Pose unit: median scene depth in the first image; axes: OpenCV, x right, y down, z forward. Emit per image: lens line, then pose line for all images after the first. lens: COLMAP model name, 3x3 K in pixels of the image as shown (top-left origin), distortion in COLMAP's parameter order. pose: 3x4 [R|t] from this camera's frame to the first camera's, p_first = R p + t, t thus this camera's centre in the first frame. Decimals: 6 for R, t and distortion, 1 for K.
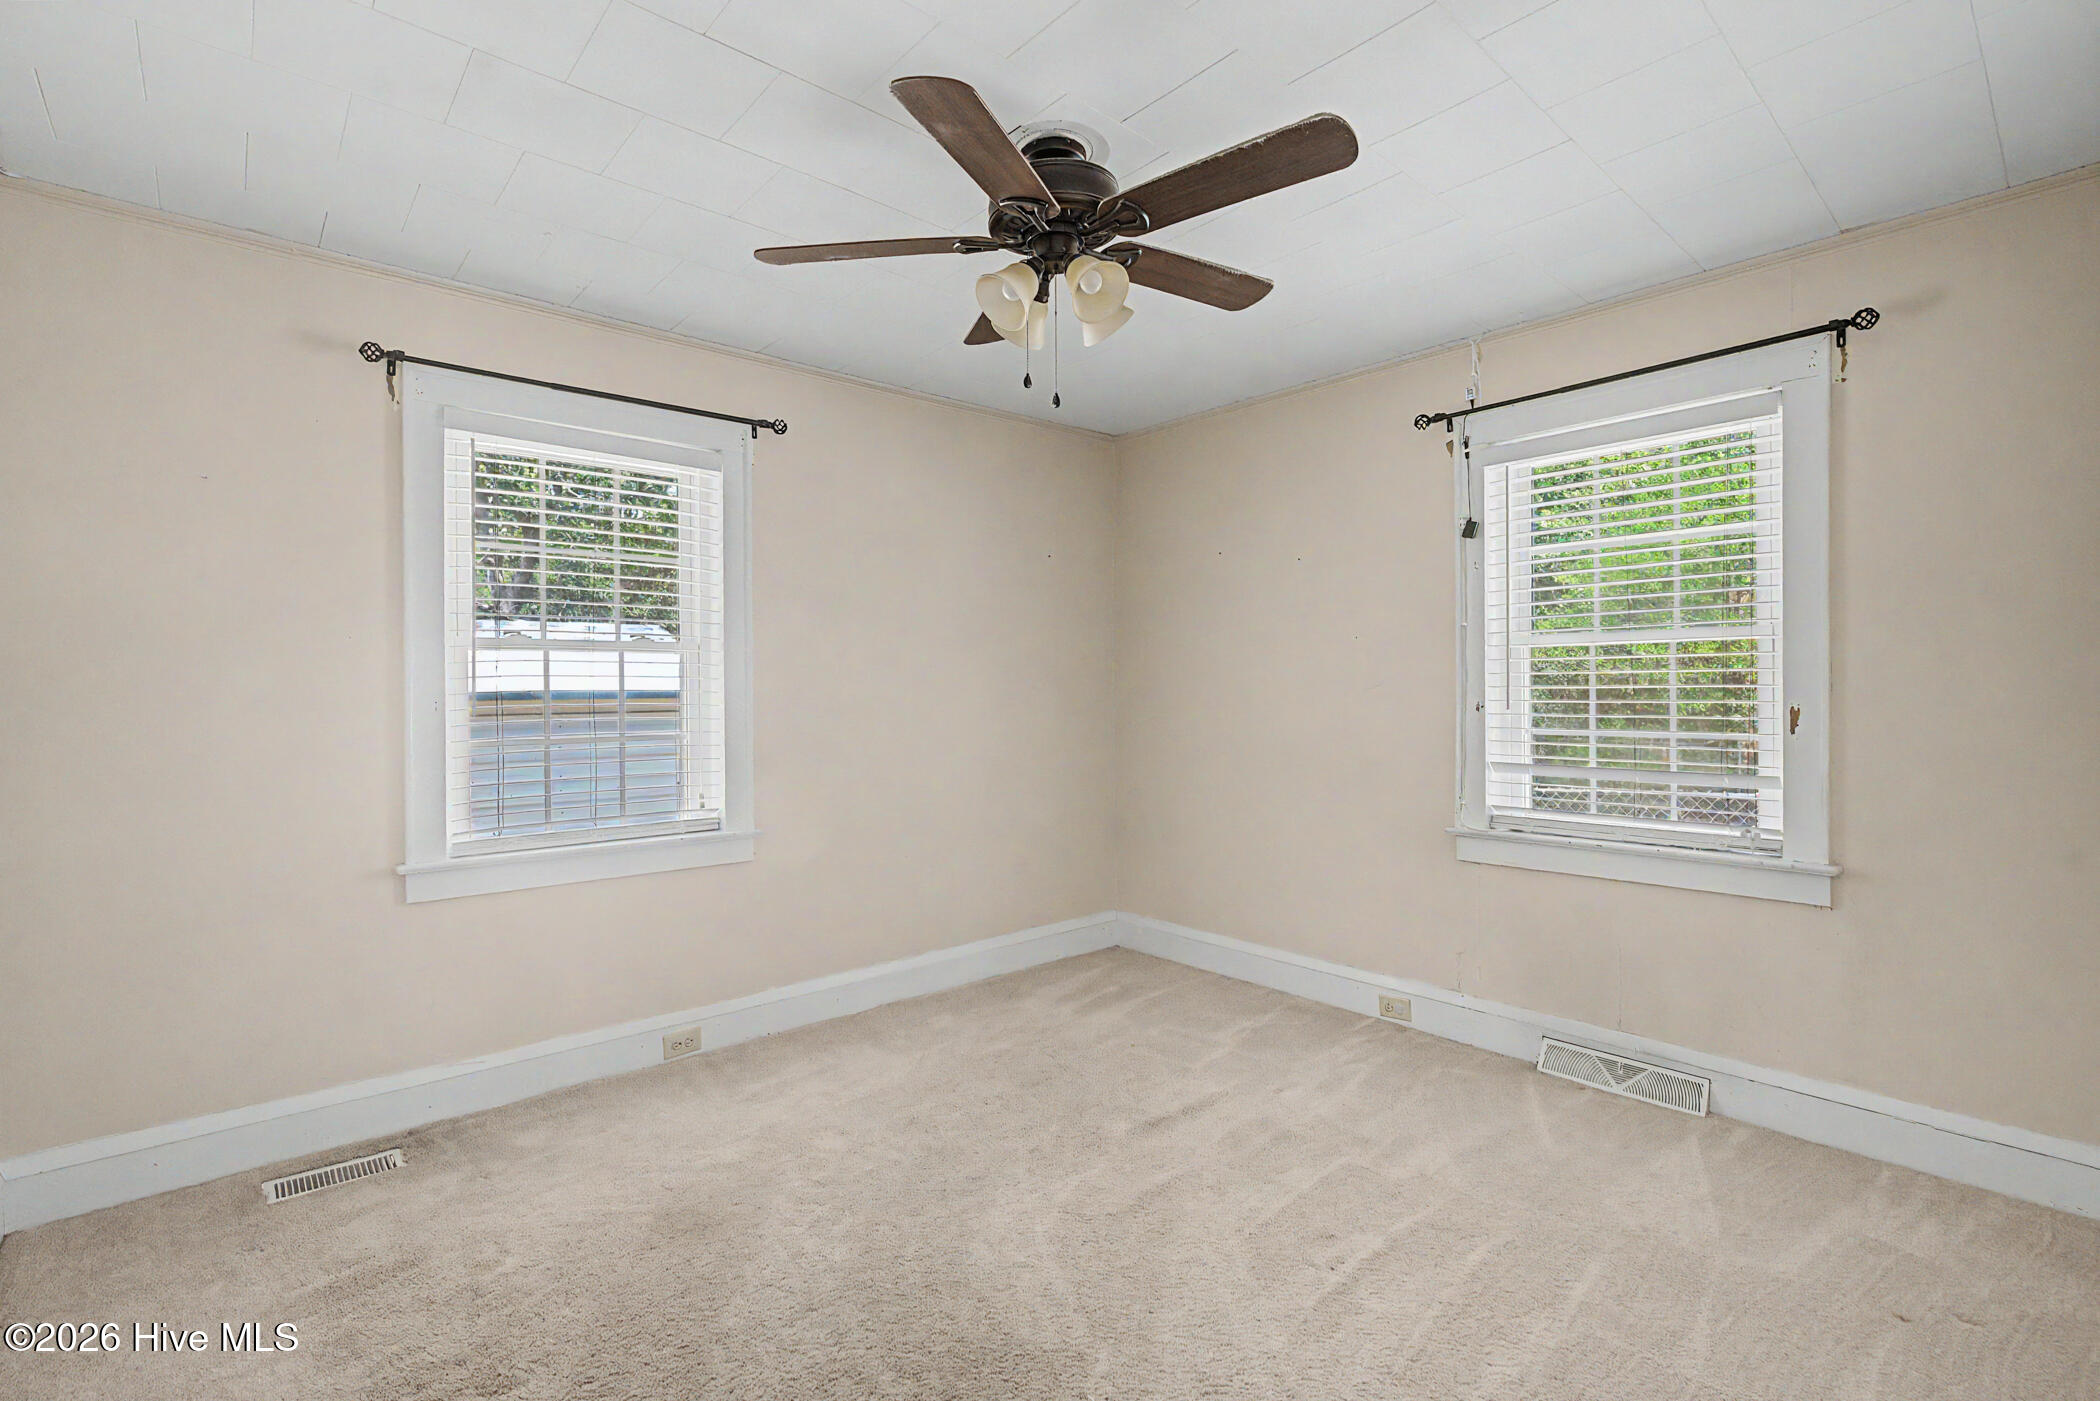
lens RADIAL K [[958.5, 0, 1060.1], [0, 958.5, 689.2], [0, 0, 1]] dist [-0.005498, 0.000204]
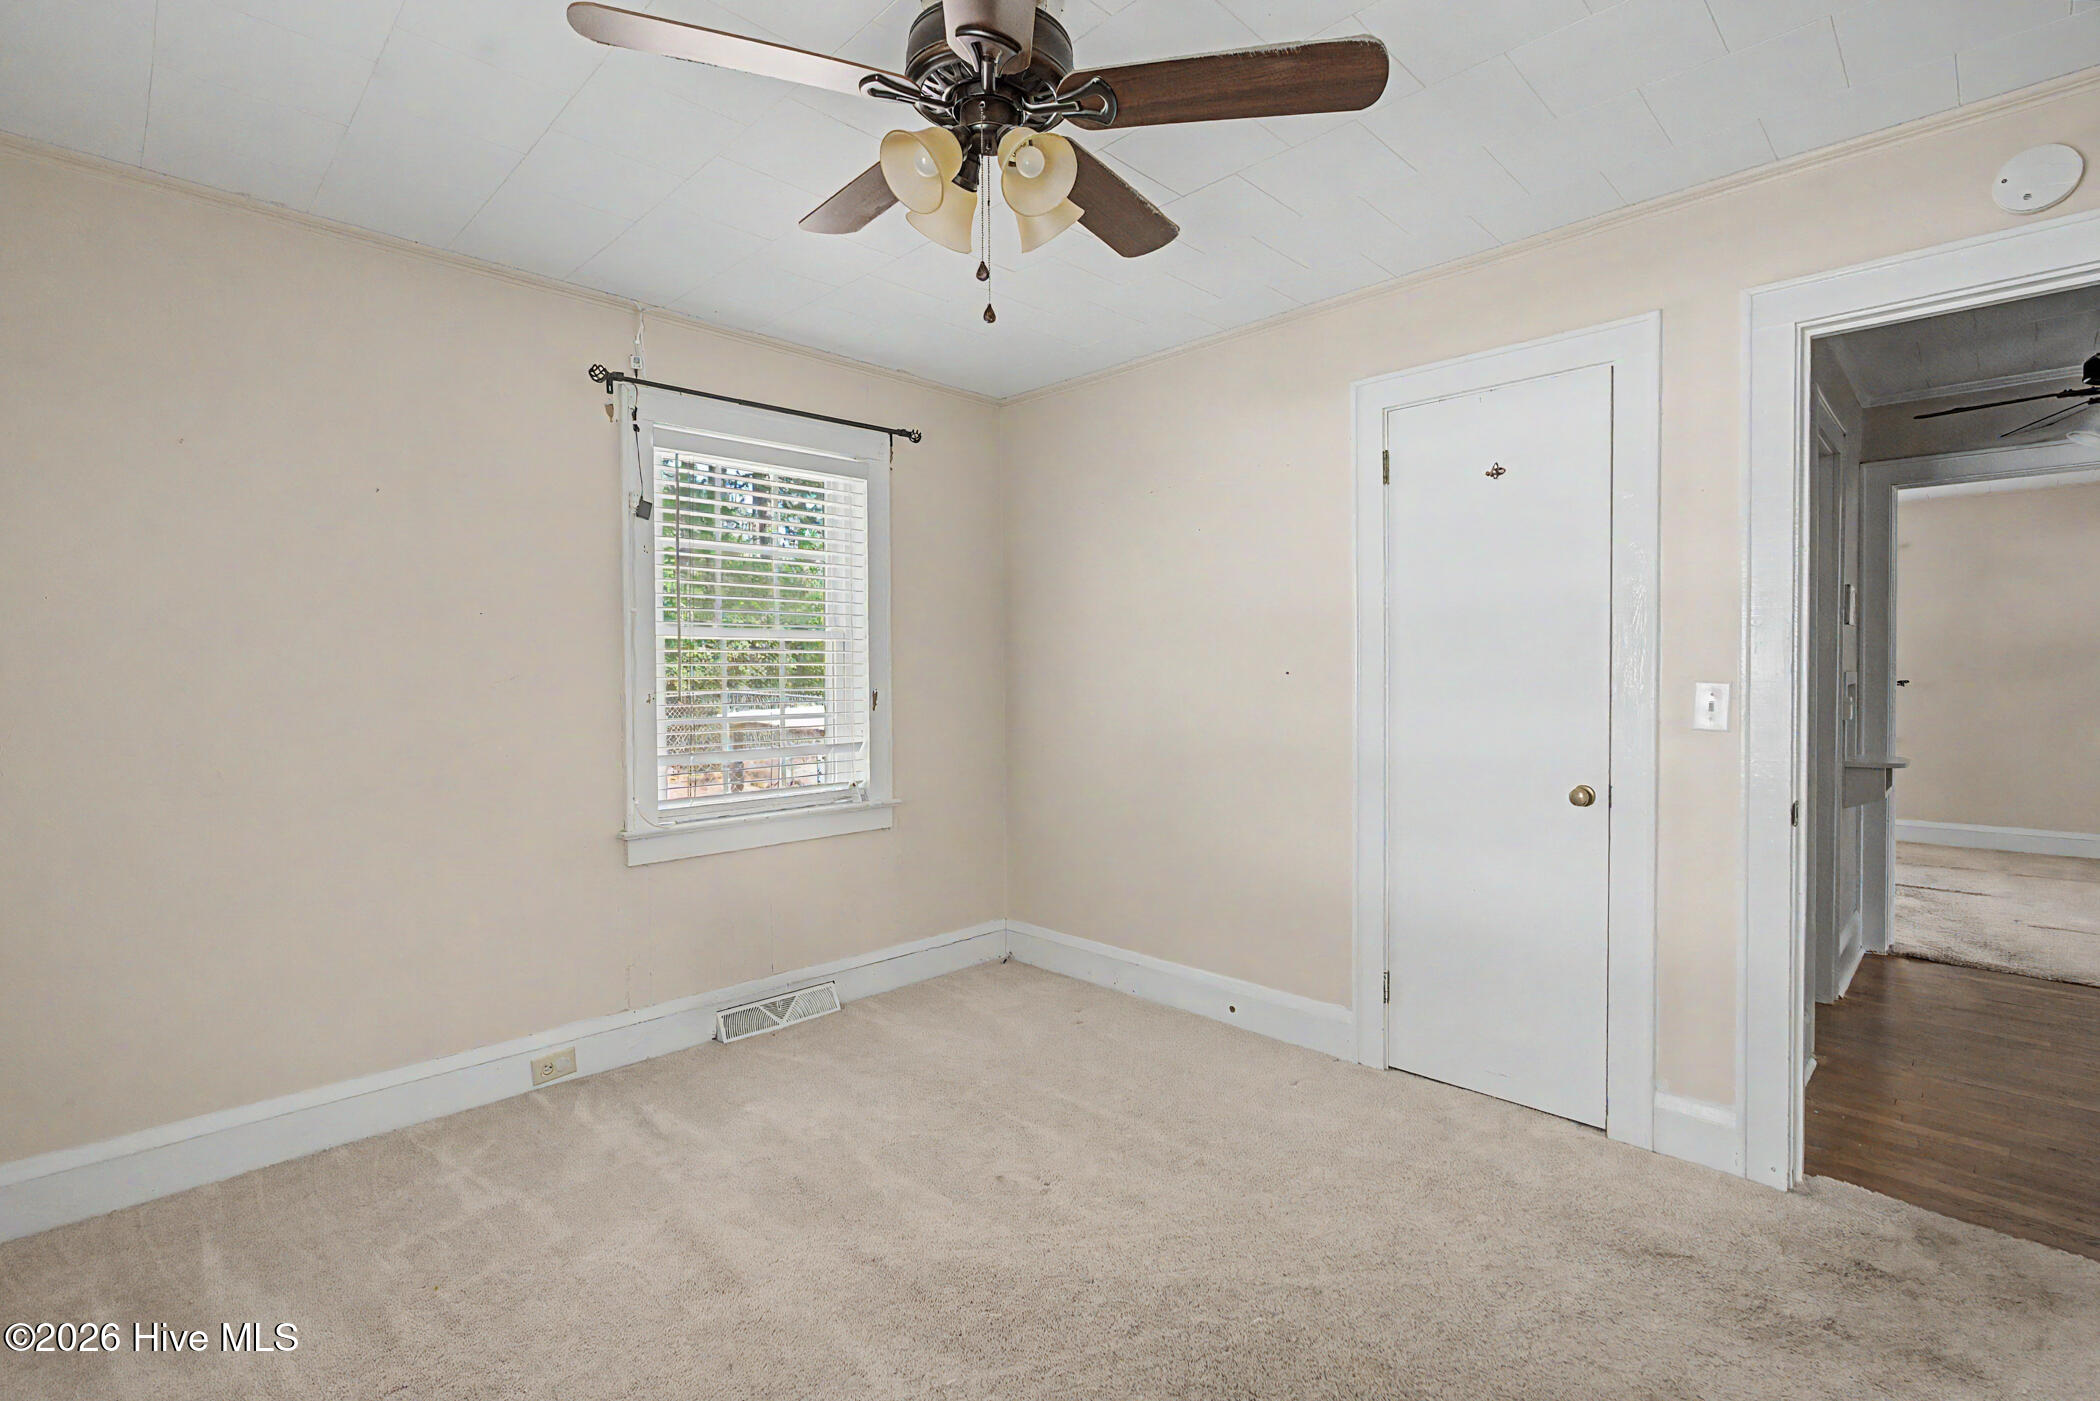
lens RADIAL K [[958.5, 0, 1060.1], [0, 958.5, 689.2], [0, 0, 1]] dist [-0.005498, 0.000204]
pose [[-0.061384, -0.006196, 0.998095, -0.585483], [0.012746, 0.999894, 0.006991, 0.008912], [-0.998033, 0.013151, -0.061299, 0.719361]]
